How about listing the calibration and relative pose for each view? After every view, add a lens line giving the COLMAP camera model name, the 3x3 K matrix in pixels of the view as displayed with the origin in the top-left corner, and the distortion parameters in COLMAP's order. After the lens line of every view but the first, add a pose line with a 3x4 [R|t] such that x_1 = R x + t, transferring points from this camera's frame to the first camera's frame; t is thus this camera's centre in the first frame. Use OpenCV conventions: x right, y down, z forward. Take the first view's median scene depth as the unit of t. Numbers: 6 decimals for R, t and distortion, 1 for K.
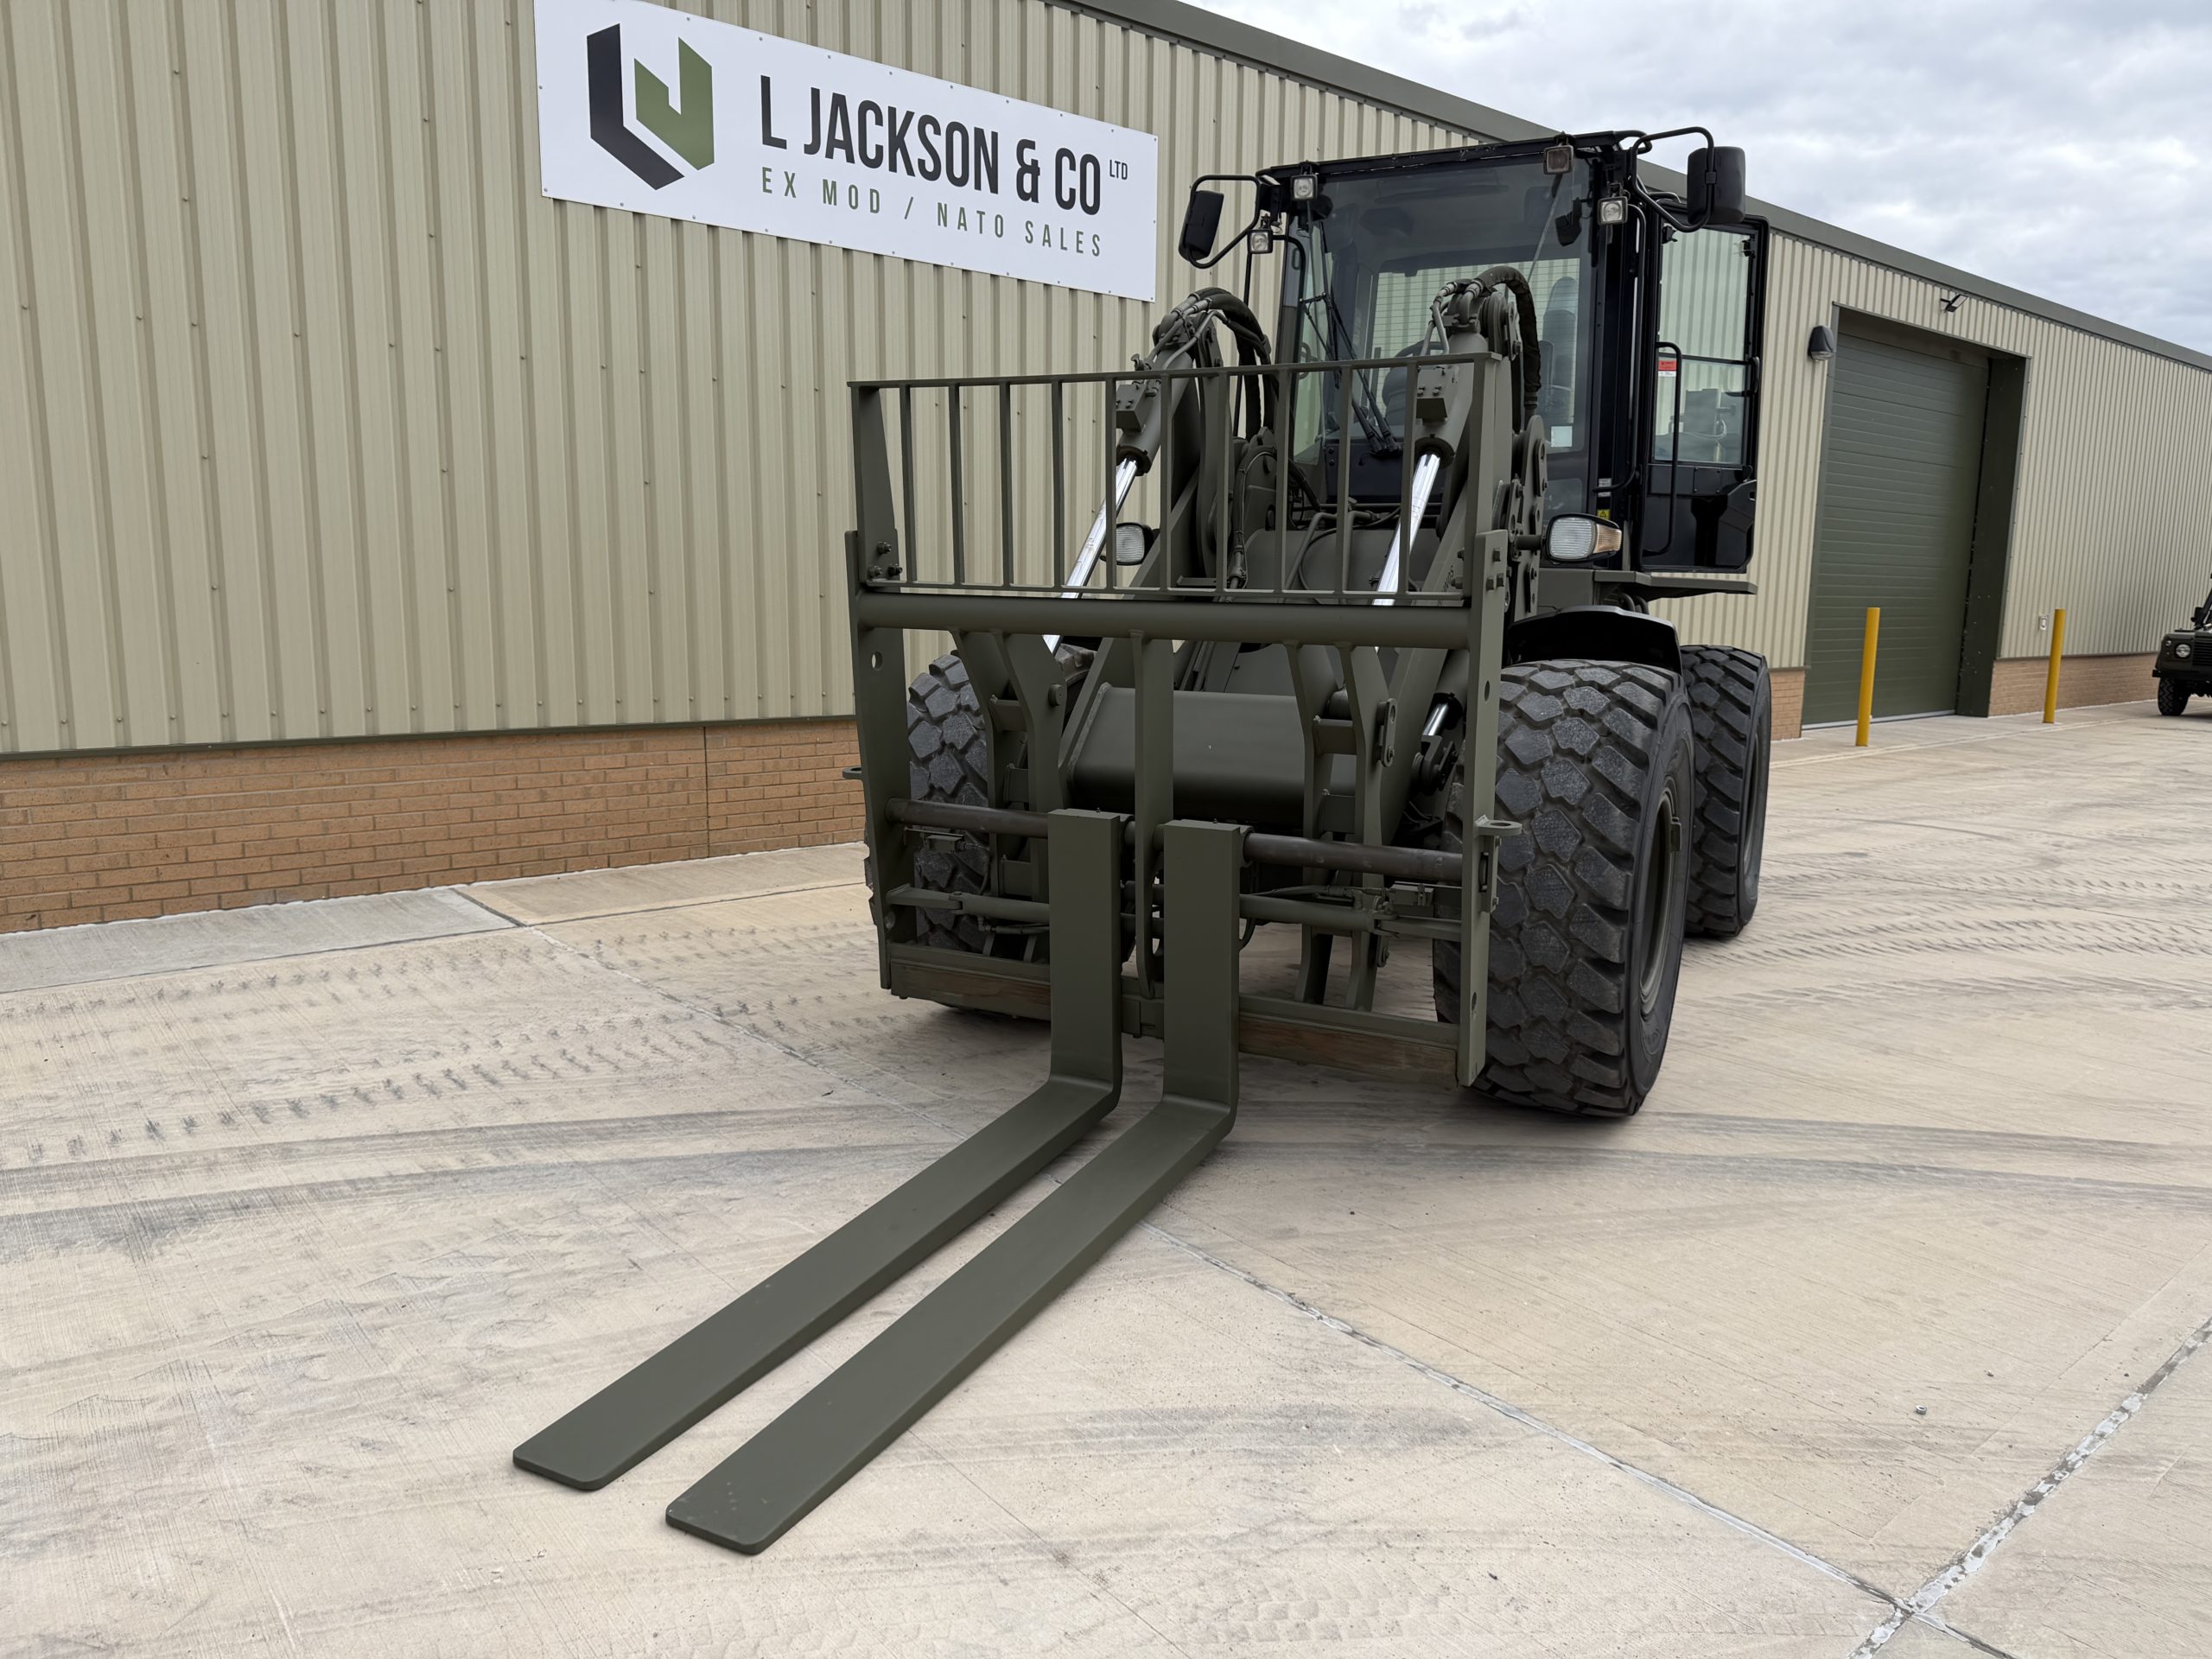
lens RADIAL K [[1555.6, 0, 1103.6], [0, 1555.6, 836.4], [0, 0, 1]] dist [0.005860, -0.001570]
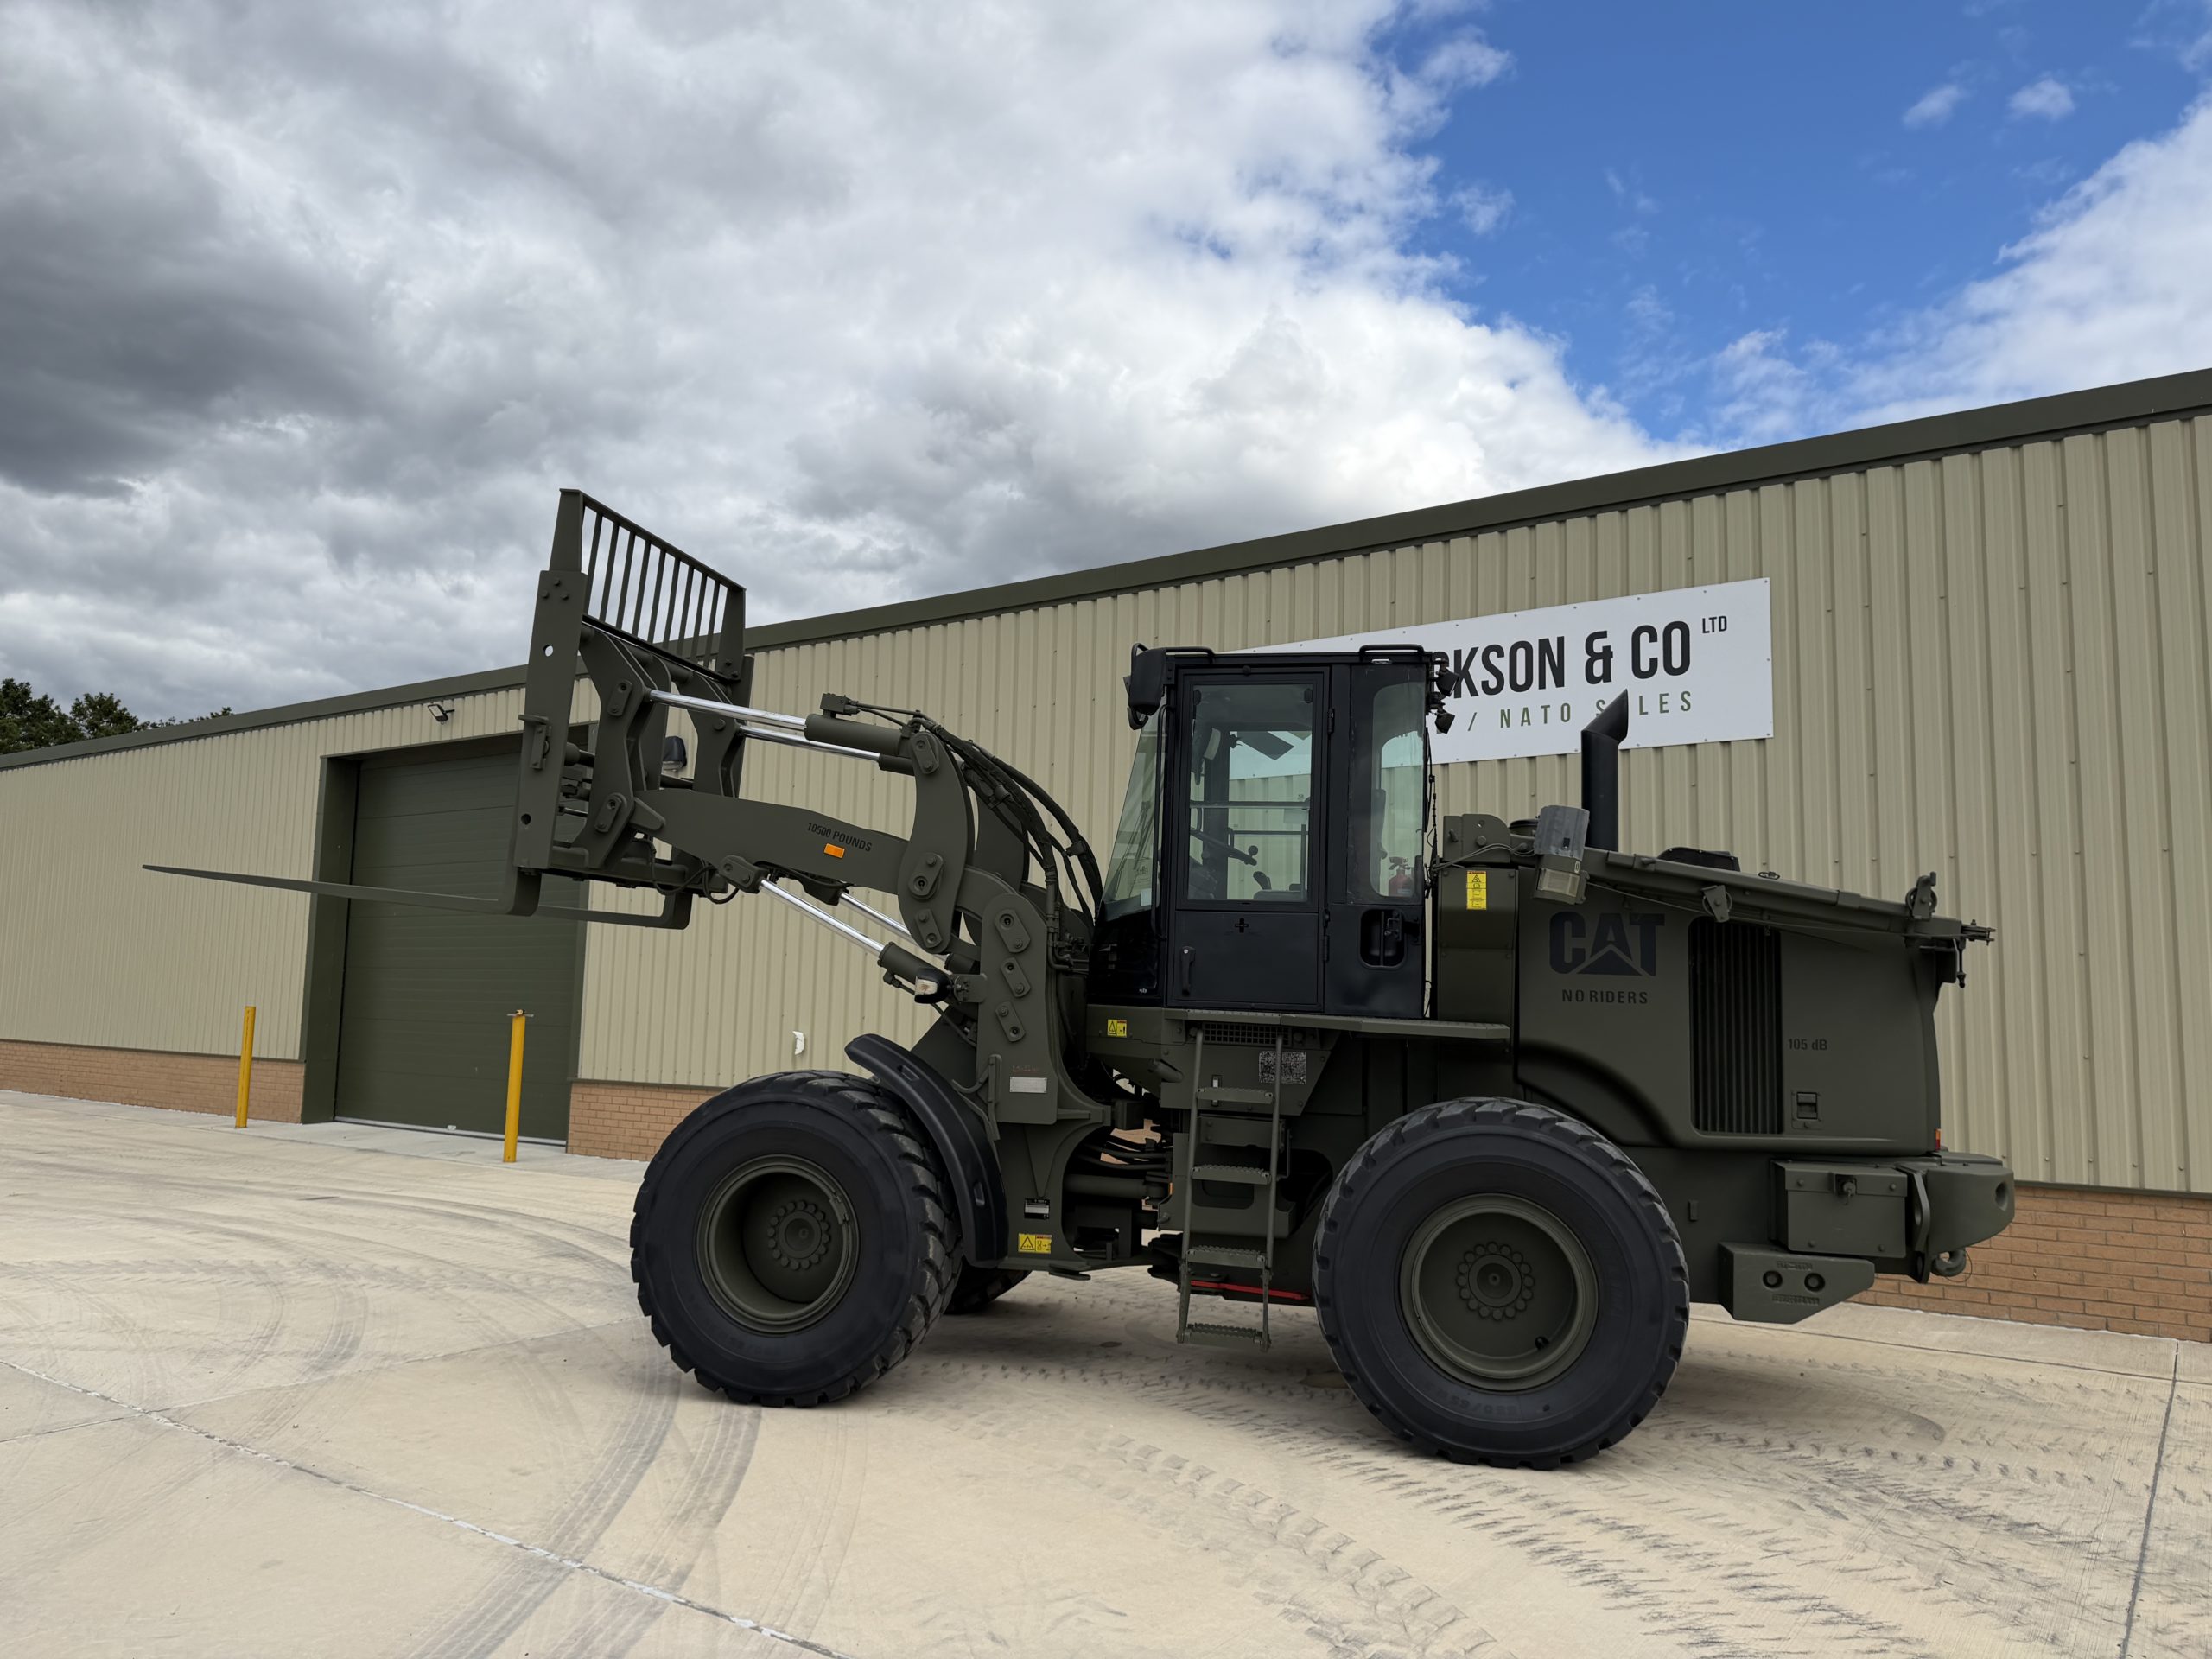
lens RADIAL K [[1536.8, 0, 1103.6], [0, 1536.8, 852.6], [0, 0, 1]] dist [0.086100, -0.117920]
pose [[0.258999, -0.105825, -0.960063, 1.074815], [-0.172445, 0.972943, -0.153766, -0.079272], [0.950359, 0.205383, 0.233743, 0.530973]]
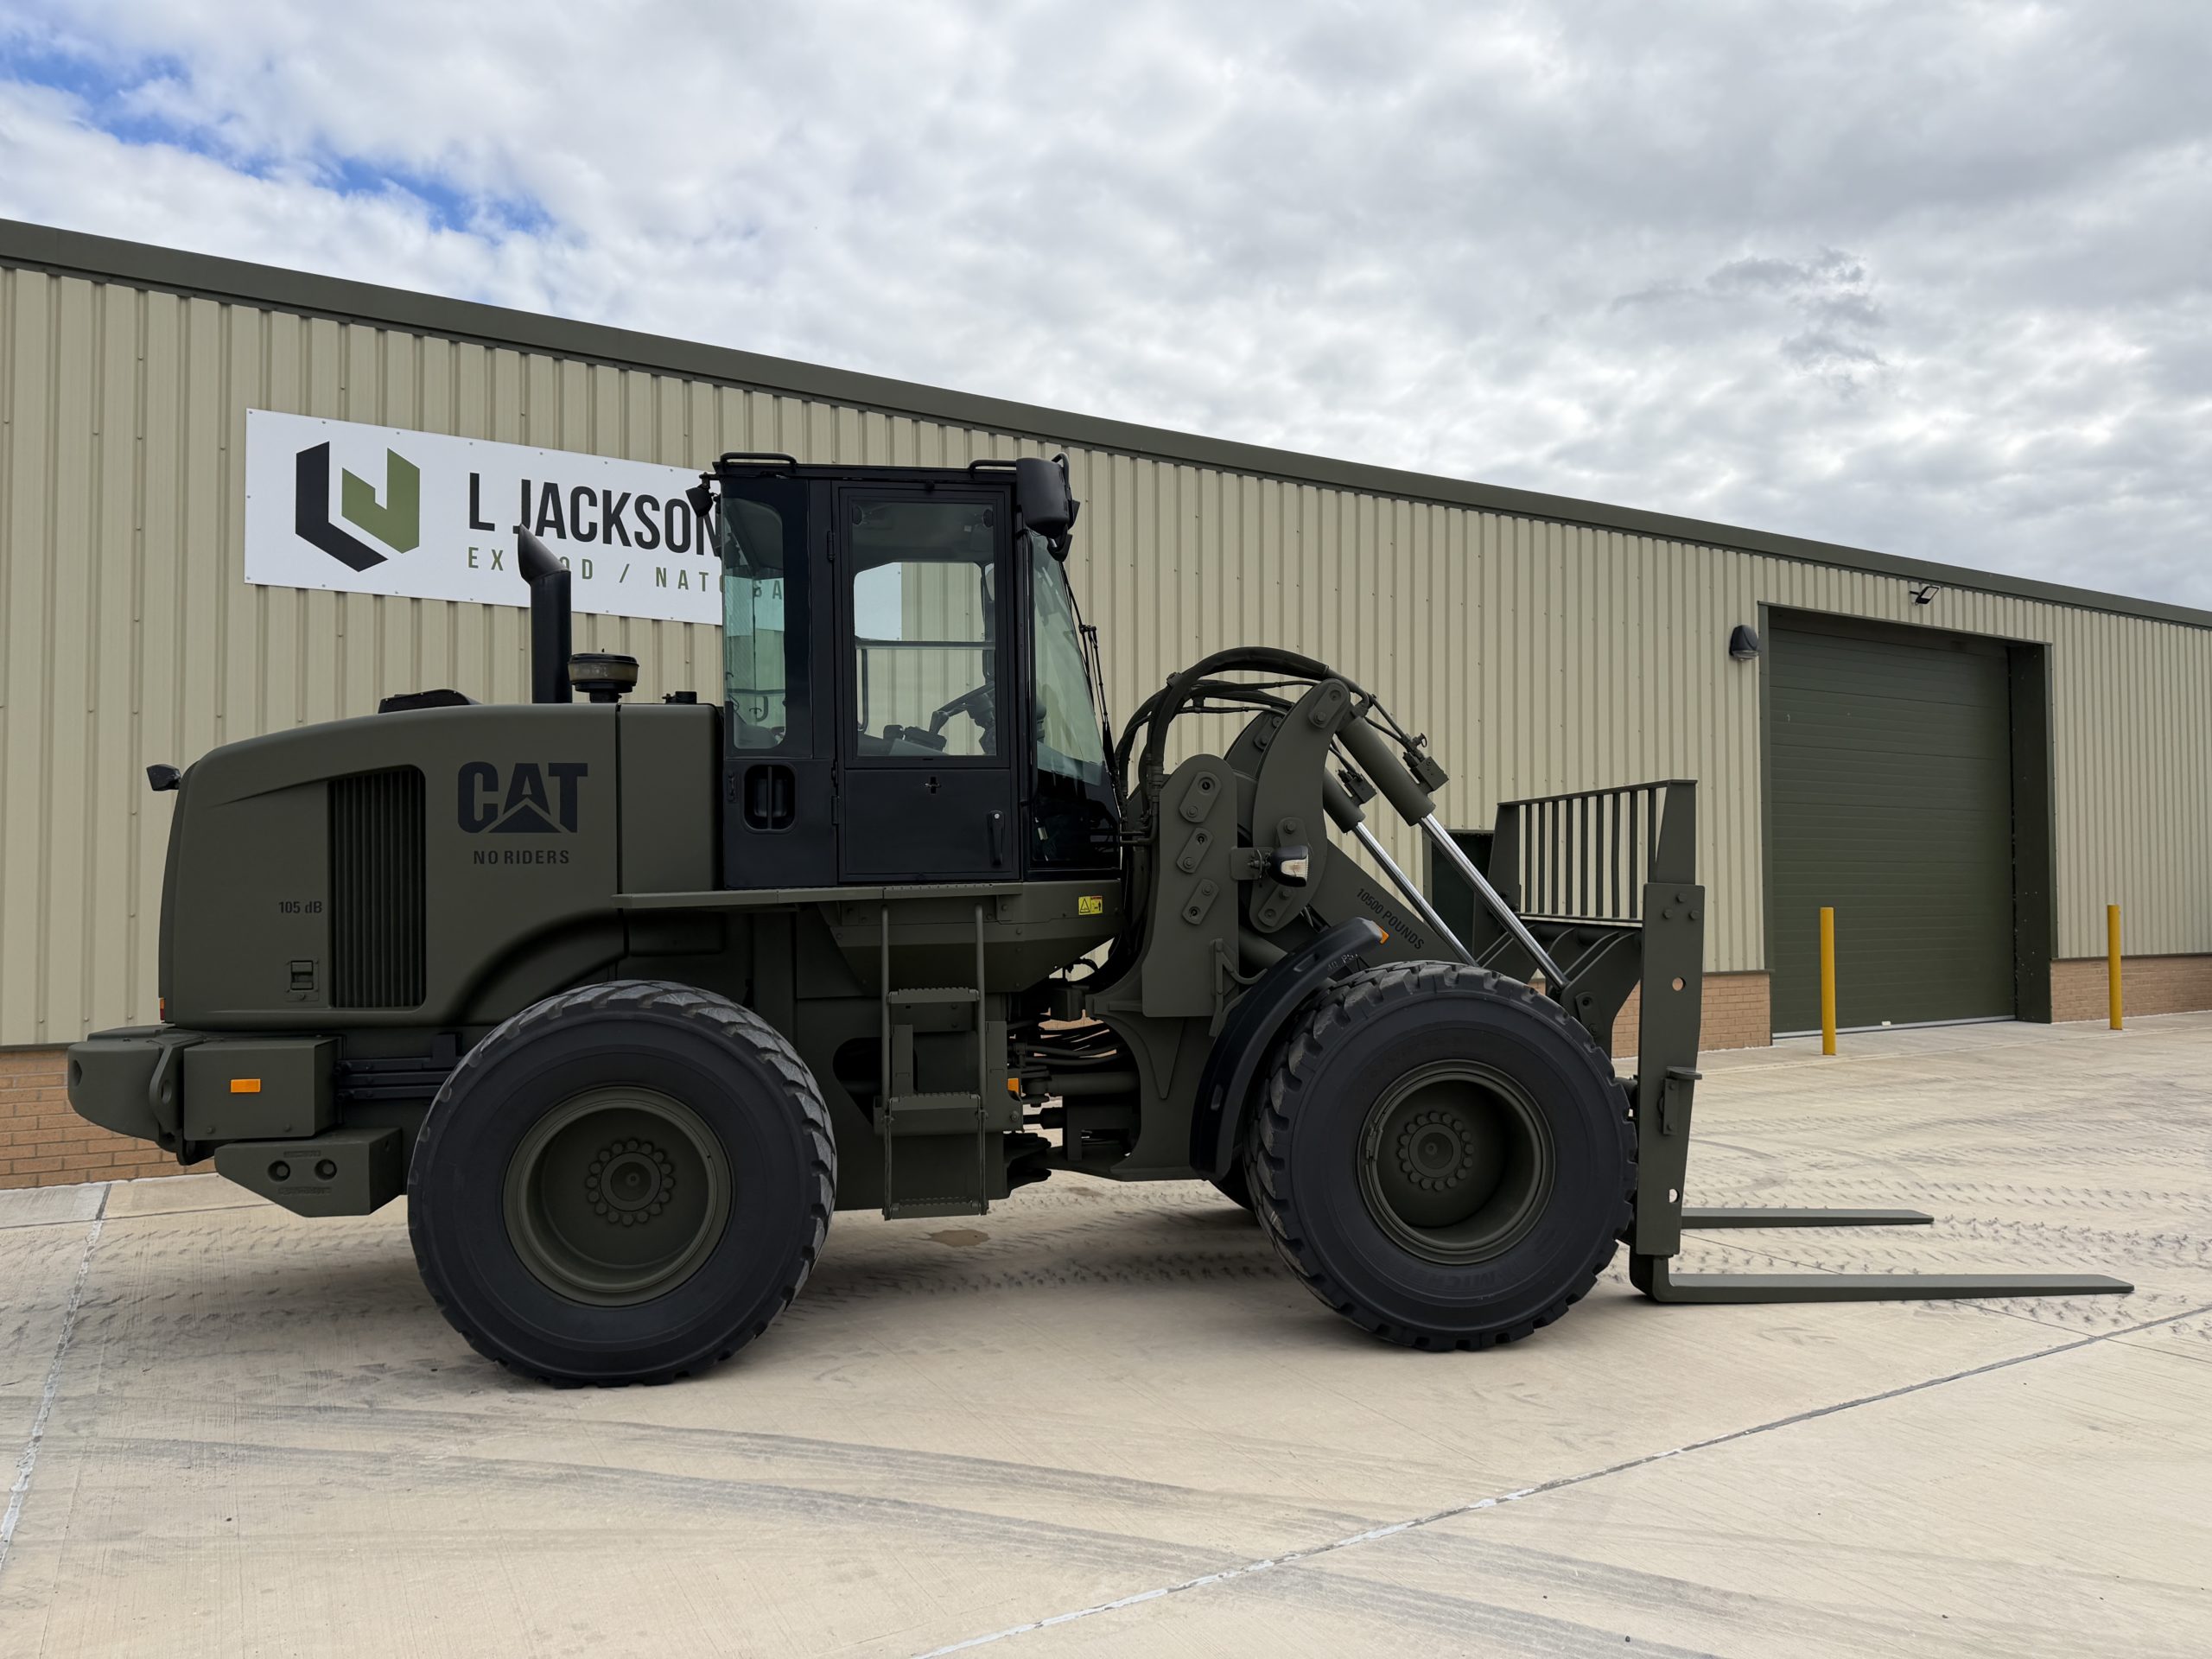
lens RADIAL K [[1538.1, 0, 1106.5], [0, 1538.1, 837.9], [0, 0, 1]] dist [0.051914, -0.064175]
pose [[0.984707, -0.022805, -0.172721, 0.465346], [-0.011193, 0.981067, -0.193344, -0.002215], [0.173860, 0.192320, 0.965808, 0.016008]]
